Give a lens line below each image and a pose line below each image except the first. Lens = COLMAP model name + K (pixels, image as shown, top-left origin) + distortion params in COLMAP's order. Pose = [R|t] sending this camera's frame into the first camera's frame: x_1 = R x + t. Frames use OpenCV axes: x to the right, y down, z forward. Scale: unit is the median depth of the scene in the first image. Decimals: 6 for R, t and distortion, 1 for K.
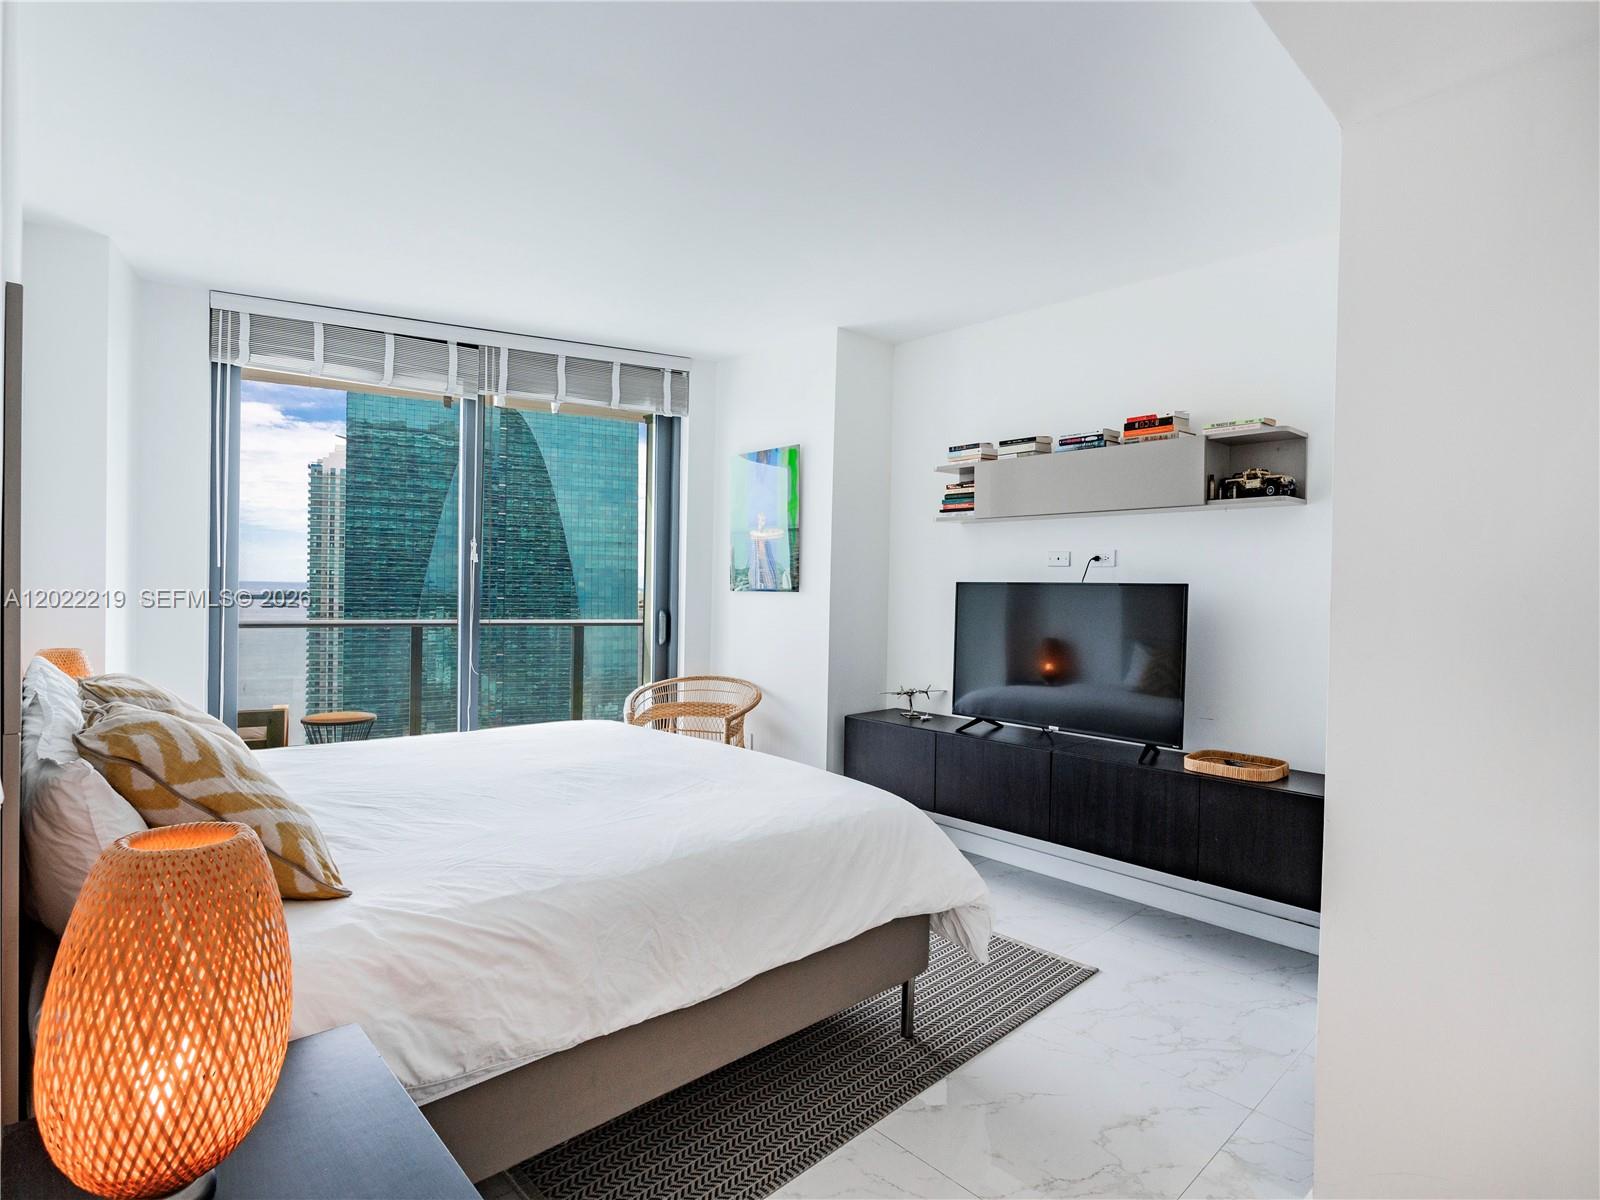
lens RADIAL K [[843.8, 0, 809.8], [0, 843.8, 594.8], [0, 0, 1]] dist [-0.008596, 0.002129]
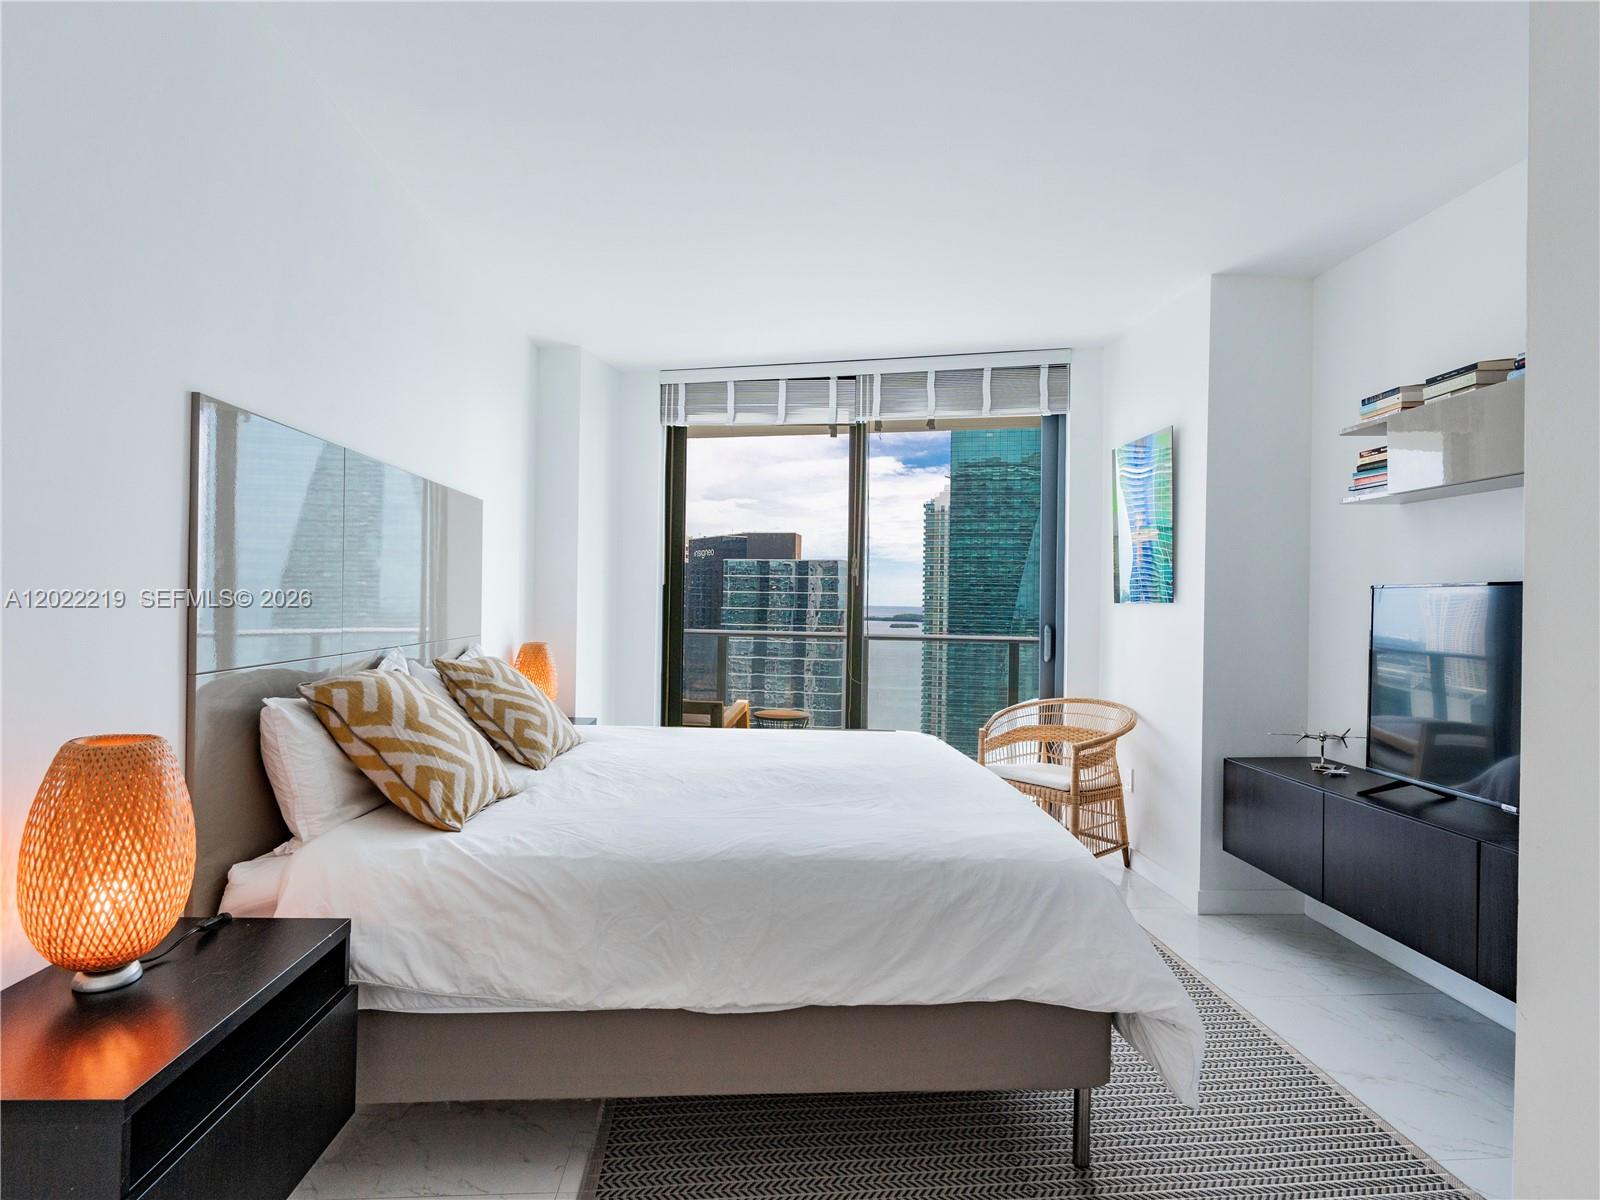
lens RADIAL K [[843.8, 0, 806.0], [0, 843.8, 599.1], [0, 0, 1]] dist [-0.008596, 0.002129]
pose [[0.766068, -0.010094, -0.642681, 0.262391], [-0.005218, 0.999746, -0.021923, 0.014444], [0.642739, 0.020148, 0.765820, 0.144939]]
